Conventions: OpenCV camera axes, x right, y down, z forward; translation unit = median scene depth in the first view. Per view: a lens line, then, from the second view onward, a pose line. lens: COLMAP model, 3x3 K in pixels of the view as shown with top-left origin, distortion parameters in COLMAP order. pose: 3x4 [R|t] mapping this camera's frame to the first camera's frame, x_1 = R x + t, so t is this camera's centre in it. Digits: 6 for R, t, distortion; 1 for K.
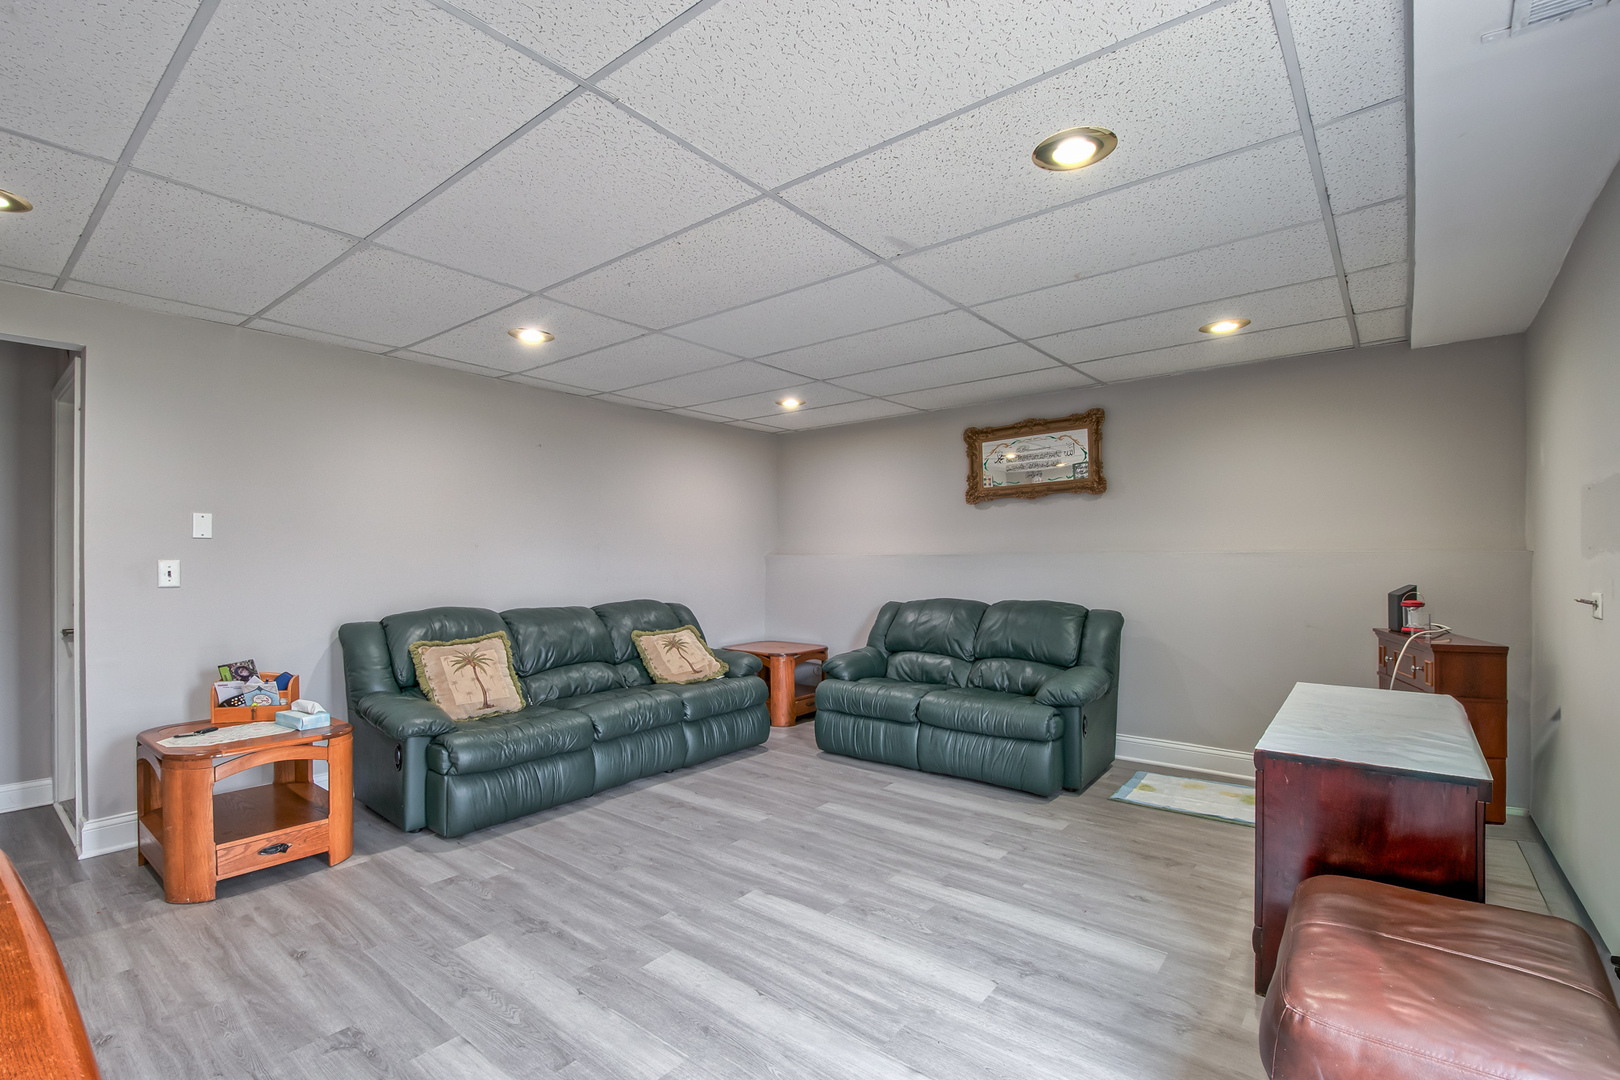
lens RADIAL K [[723.6, 0, 810.8], [0, 723.6, 551.5], [0, 0, 1]] dist [0.013647, -0.000599]
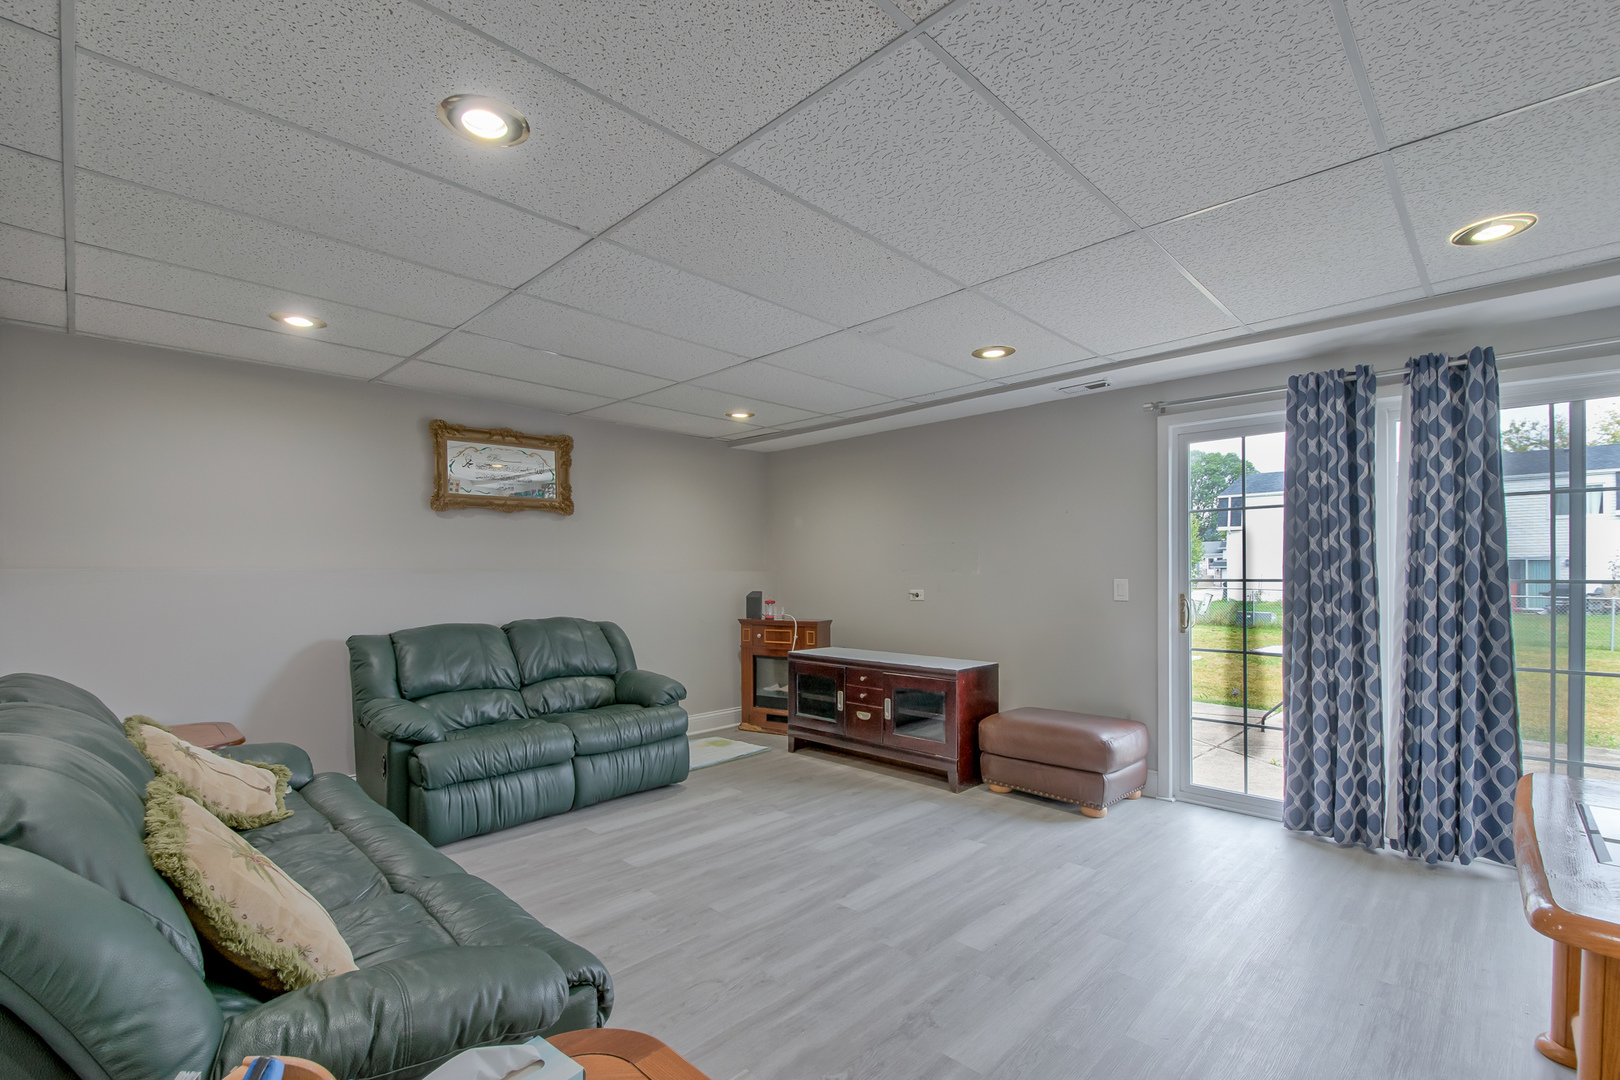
lens RADIAL K [[723.6, 0, 802.3], [0, 723.6, 576.7], [0, 0, 1]] dist [0.013647, -0.000599]
pose [[0.102859, -0.002959, 0.994692, -0.974105], [-0.009805, 0.999944, 0.003989, 0.004471], [-0.994648, -0.010163, 0.102825, 0.841540]]
